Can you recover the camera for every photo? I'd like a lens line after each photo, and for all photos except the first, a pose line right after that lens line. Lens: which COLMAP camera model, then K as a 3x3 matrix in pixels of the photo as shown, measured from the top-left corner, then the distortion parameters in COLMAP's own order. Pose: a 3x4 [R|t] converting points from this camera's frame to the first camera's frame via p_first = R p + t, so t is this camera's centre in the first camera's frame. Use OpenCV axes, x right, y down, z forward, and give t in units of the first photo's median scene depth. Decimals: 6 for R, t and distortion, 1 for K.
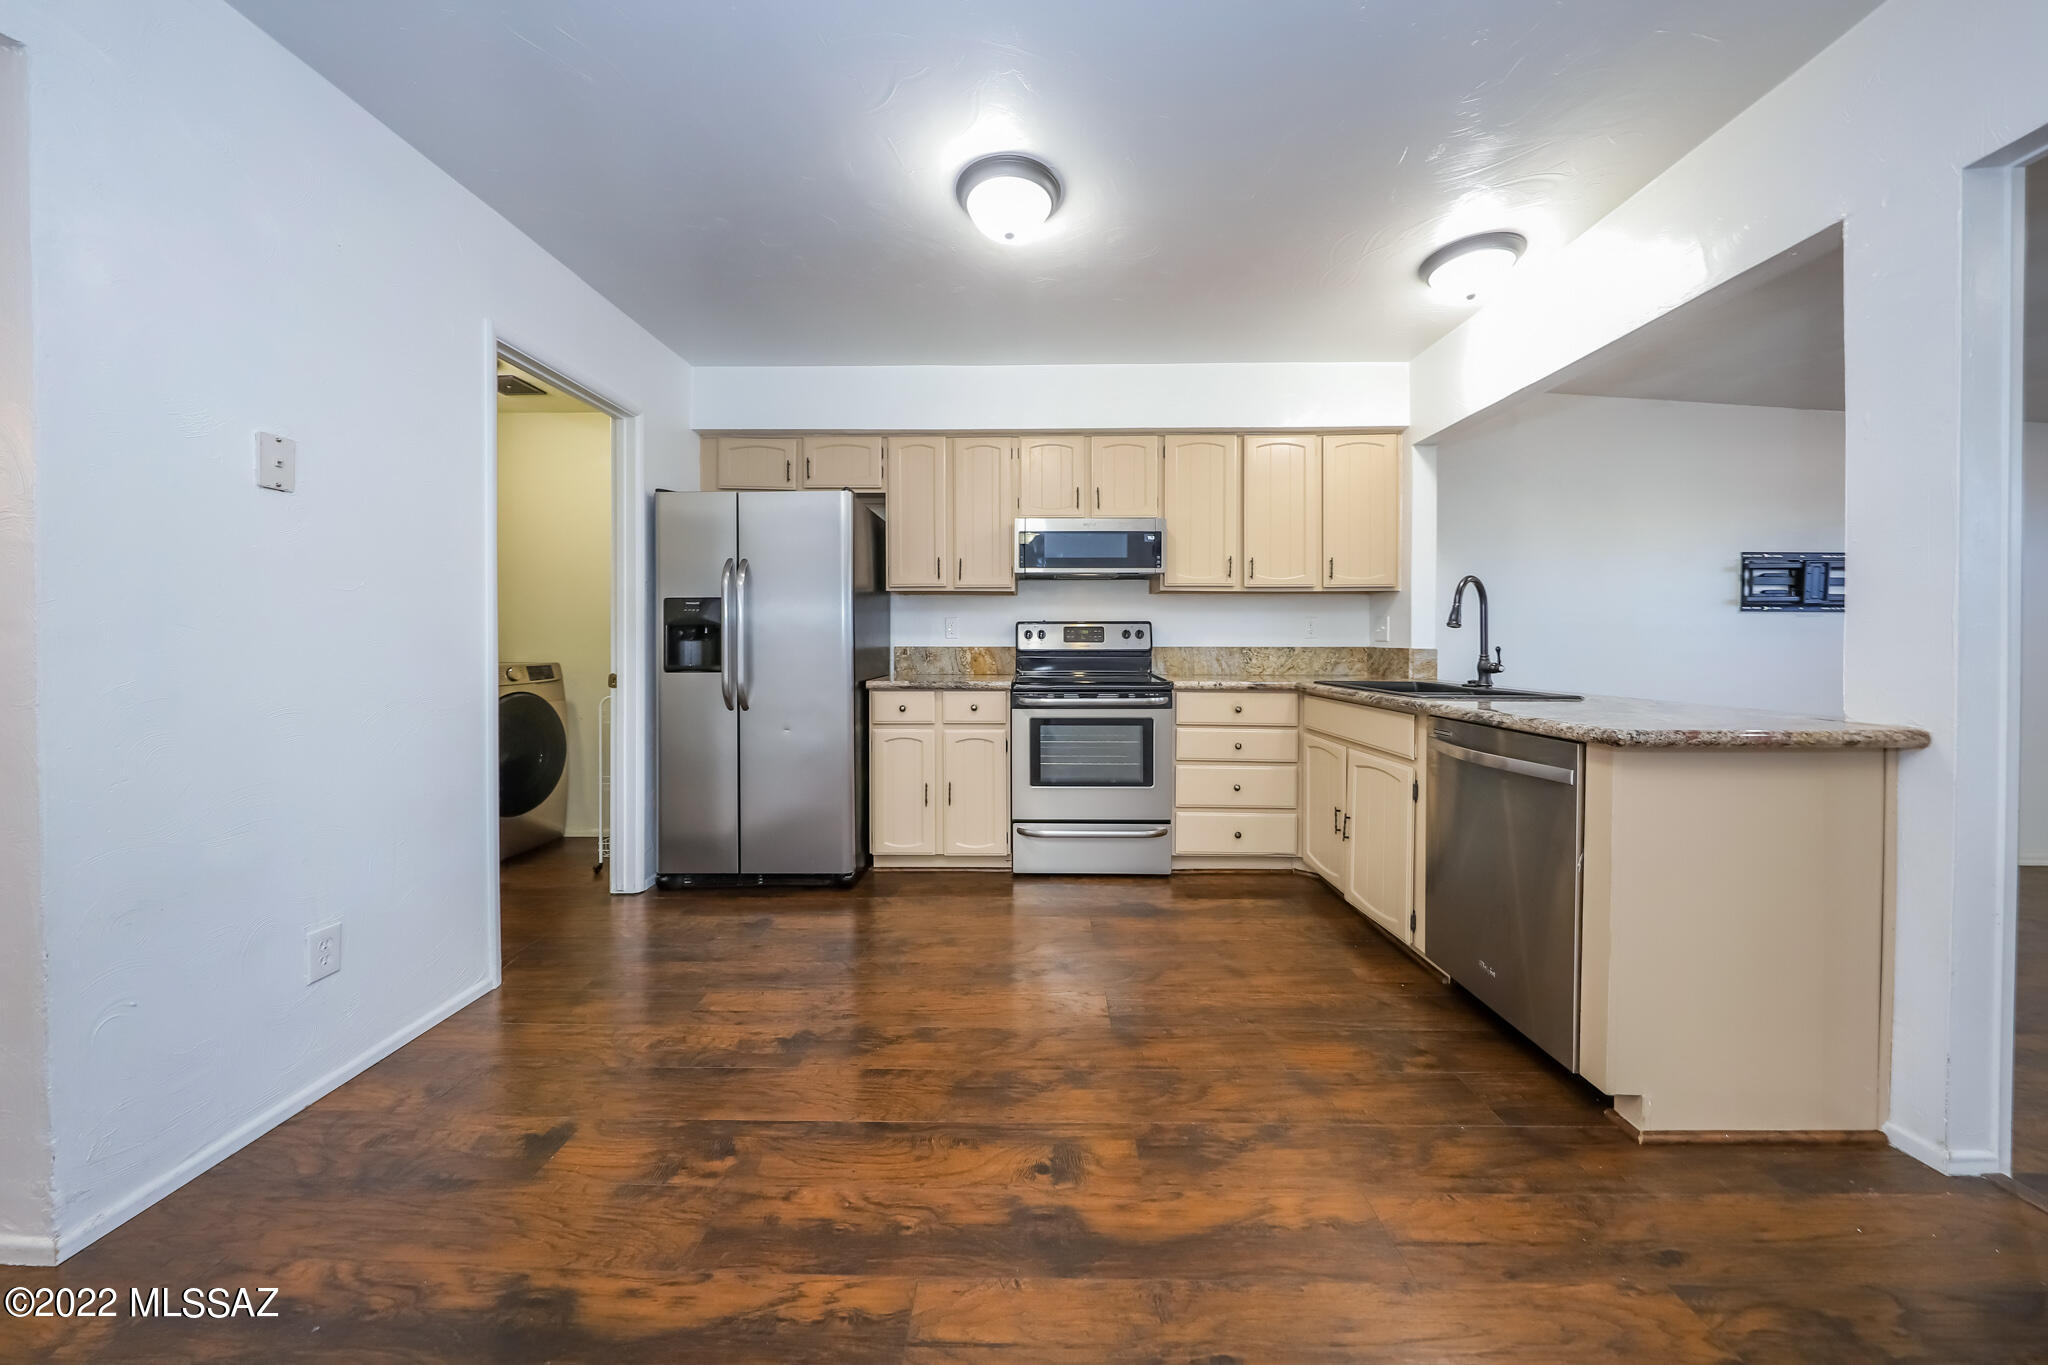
lens RADIAL K [[624.2, 0, 1016.0], [0, 624.2, 671.5], [0, 0, 1]] dist [0.000401, 0.000068]
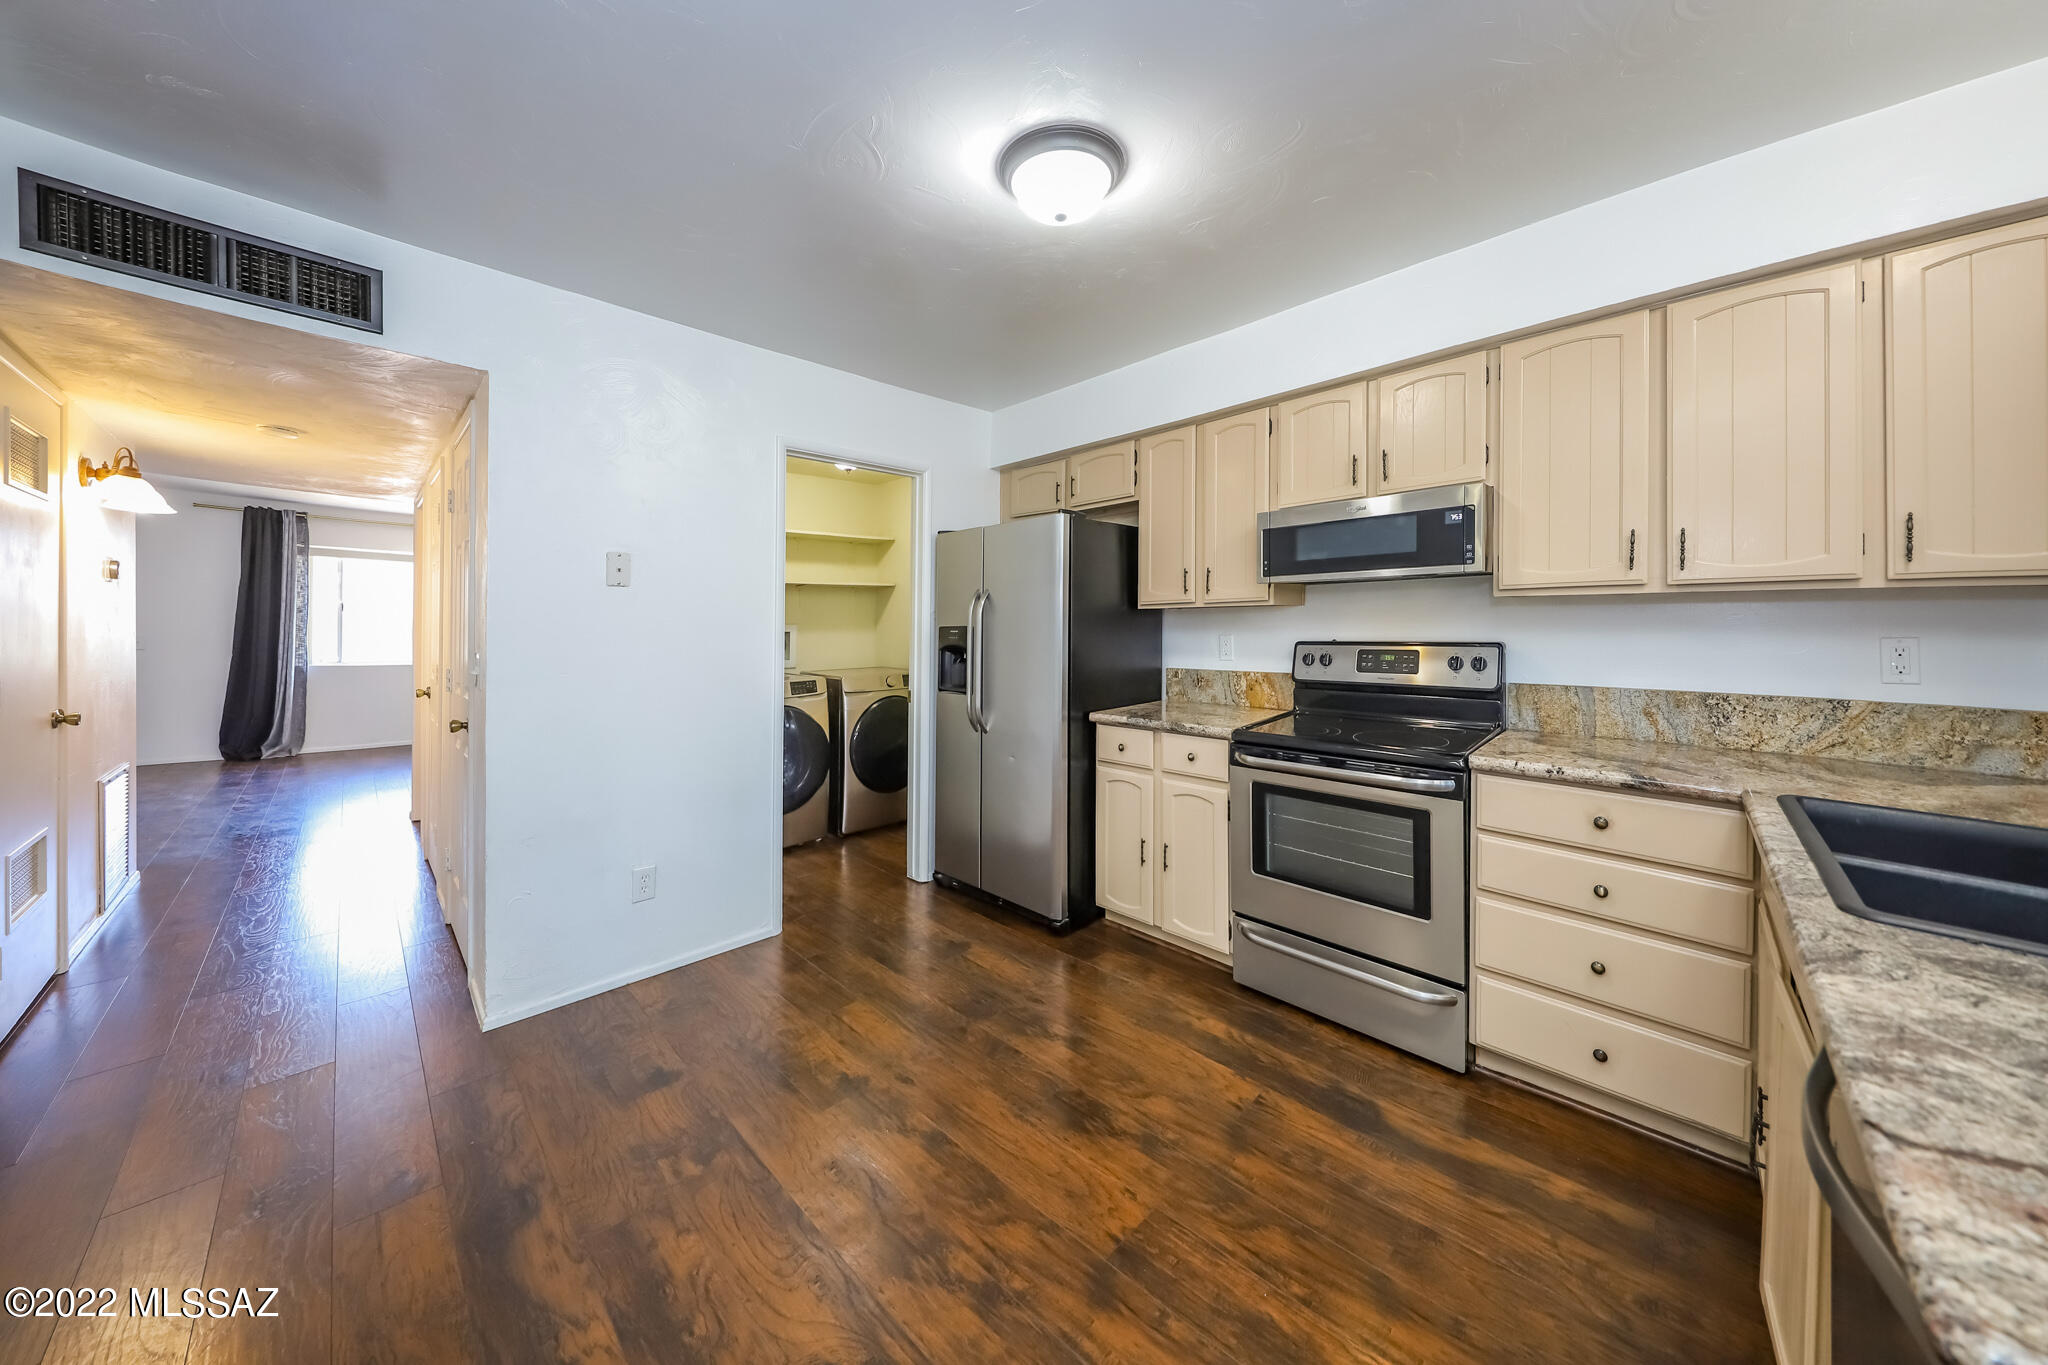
lens RADIAL K [[667.1, 0, 1053.6], [0, 667.1, 637.6], [0, 0, 1]] dist [-0.000480, 0.000160]
pose [[0.730532, 0.000013, -0.682879, 0.391733], [-0.008820, 0.999917, -0.009416, -0.086465], [0.682822, 0.012901, 0.730471, 0.244820]]
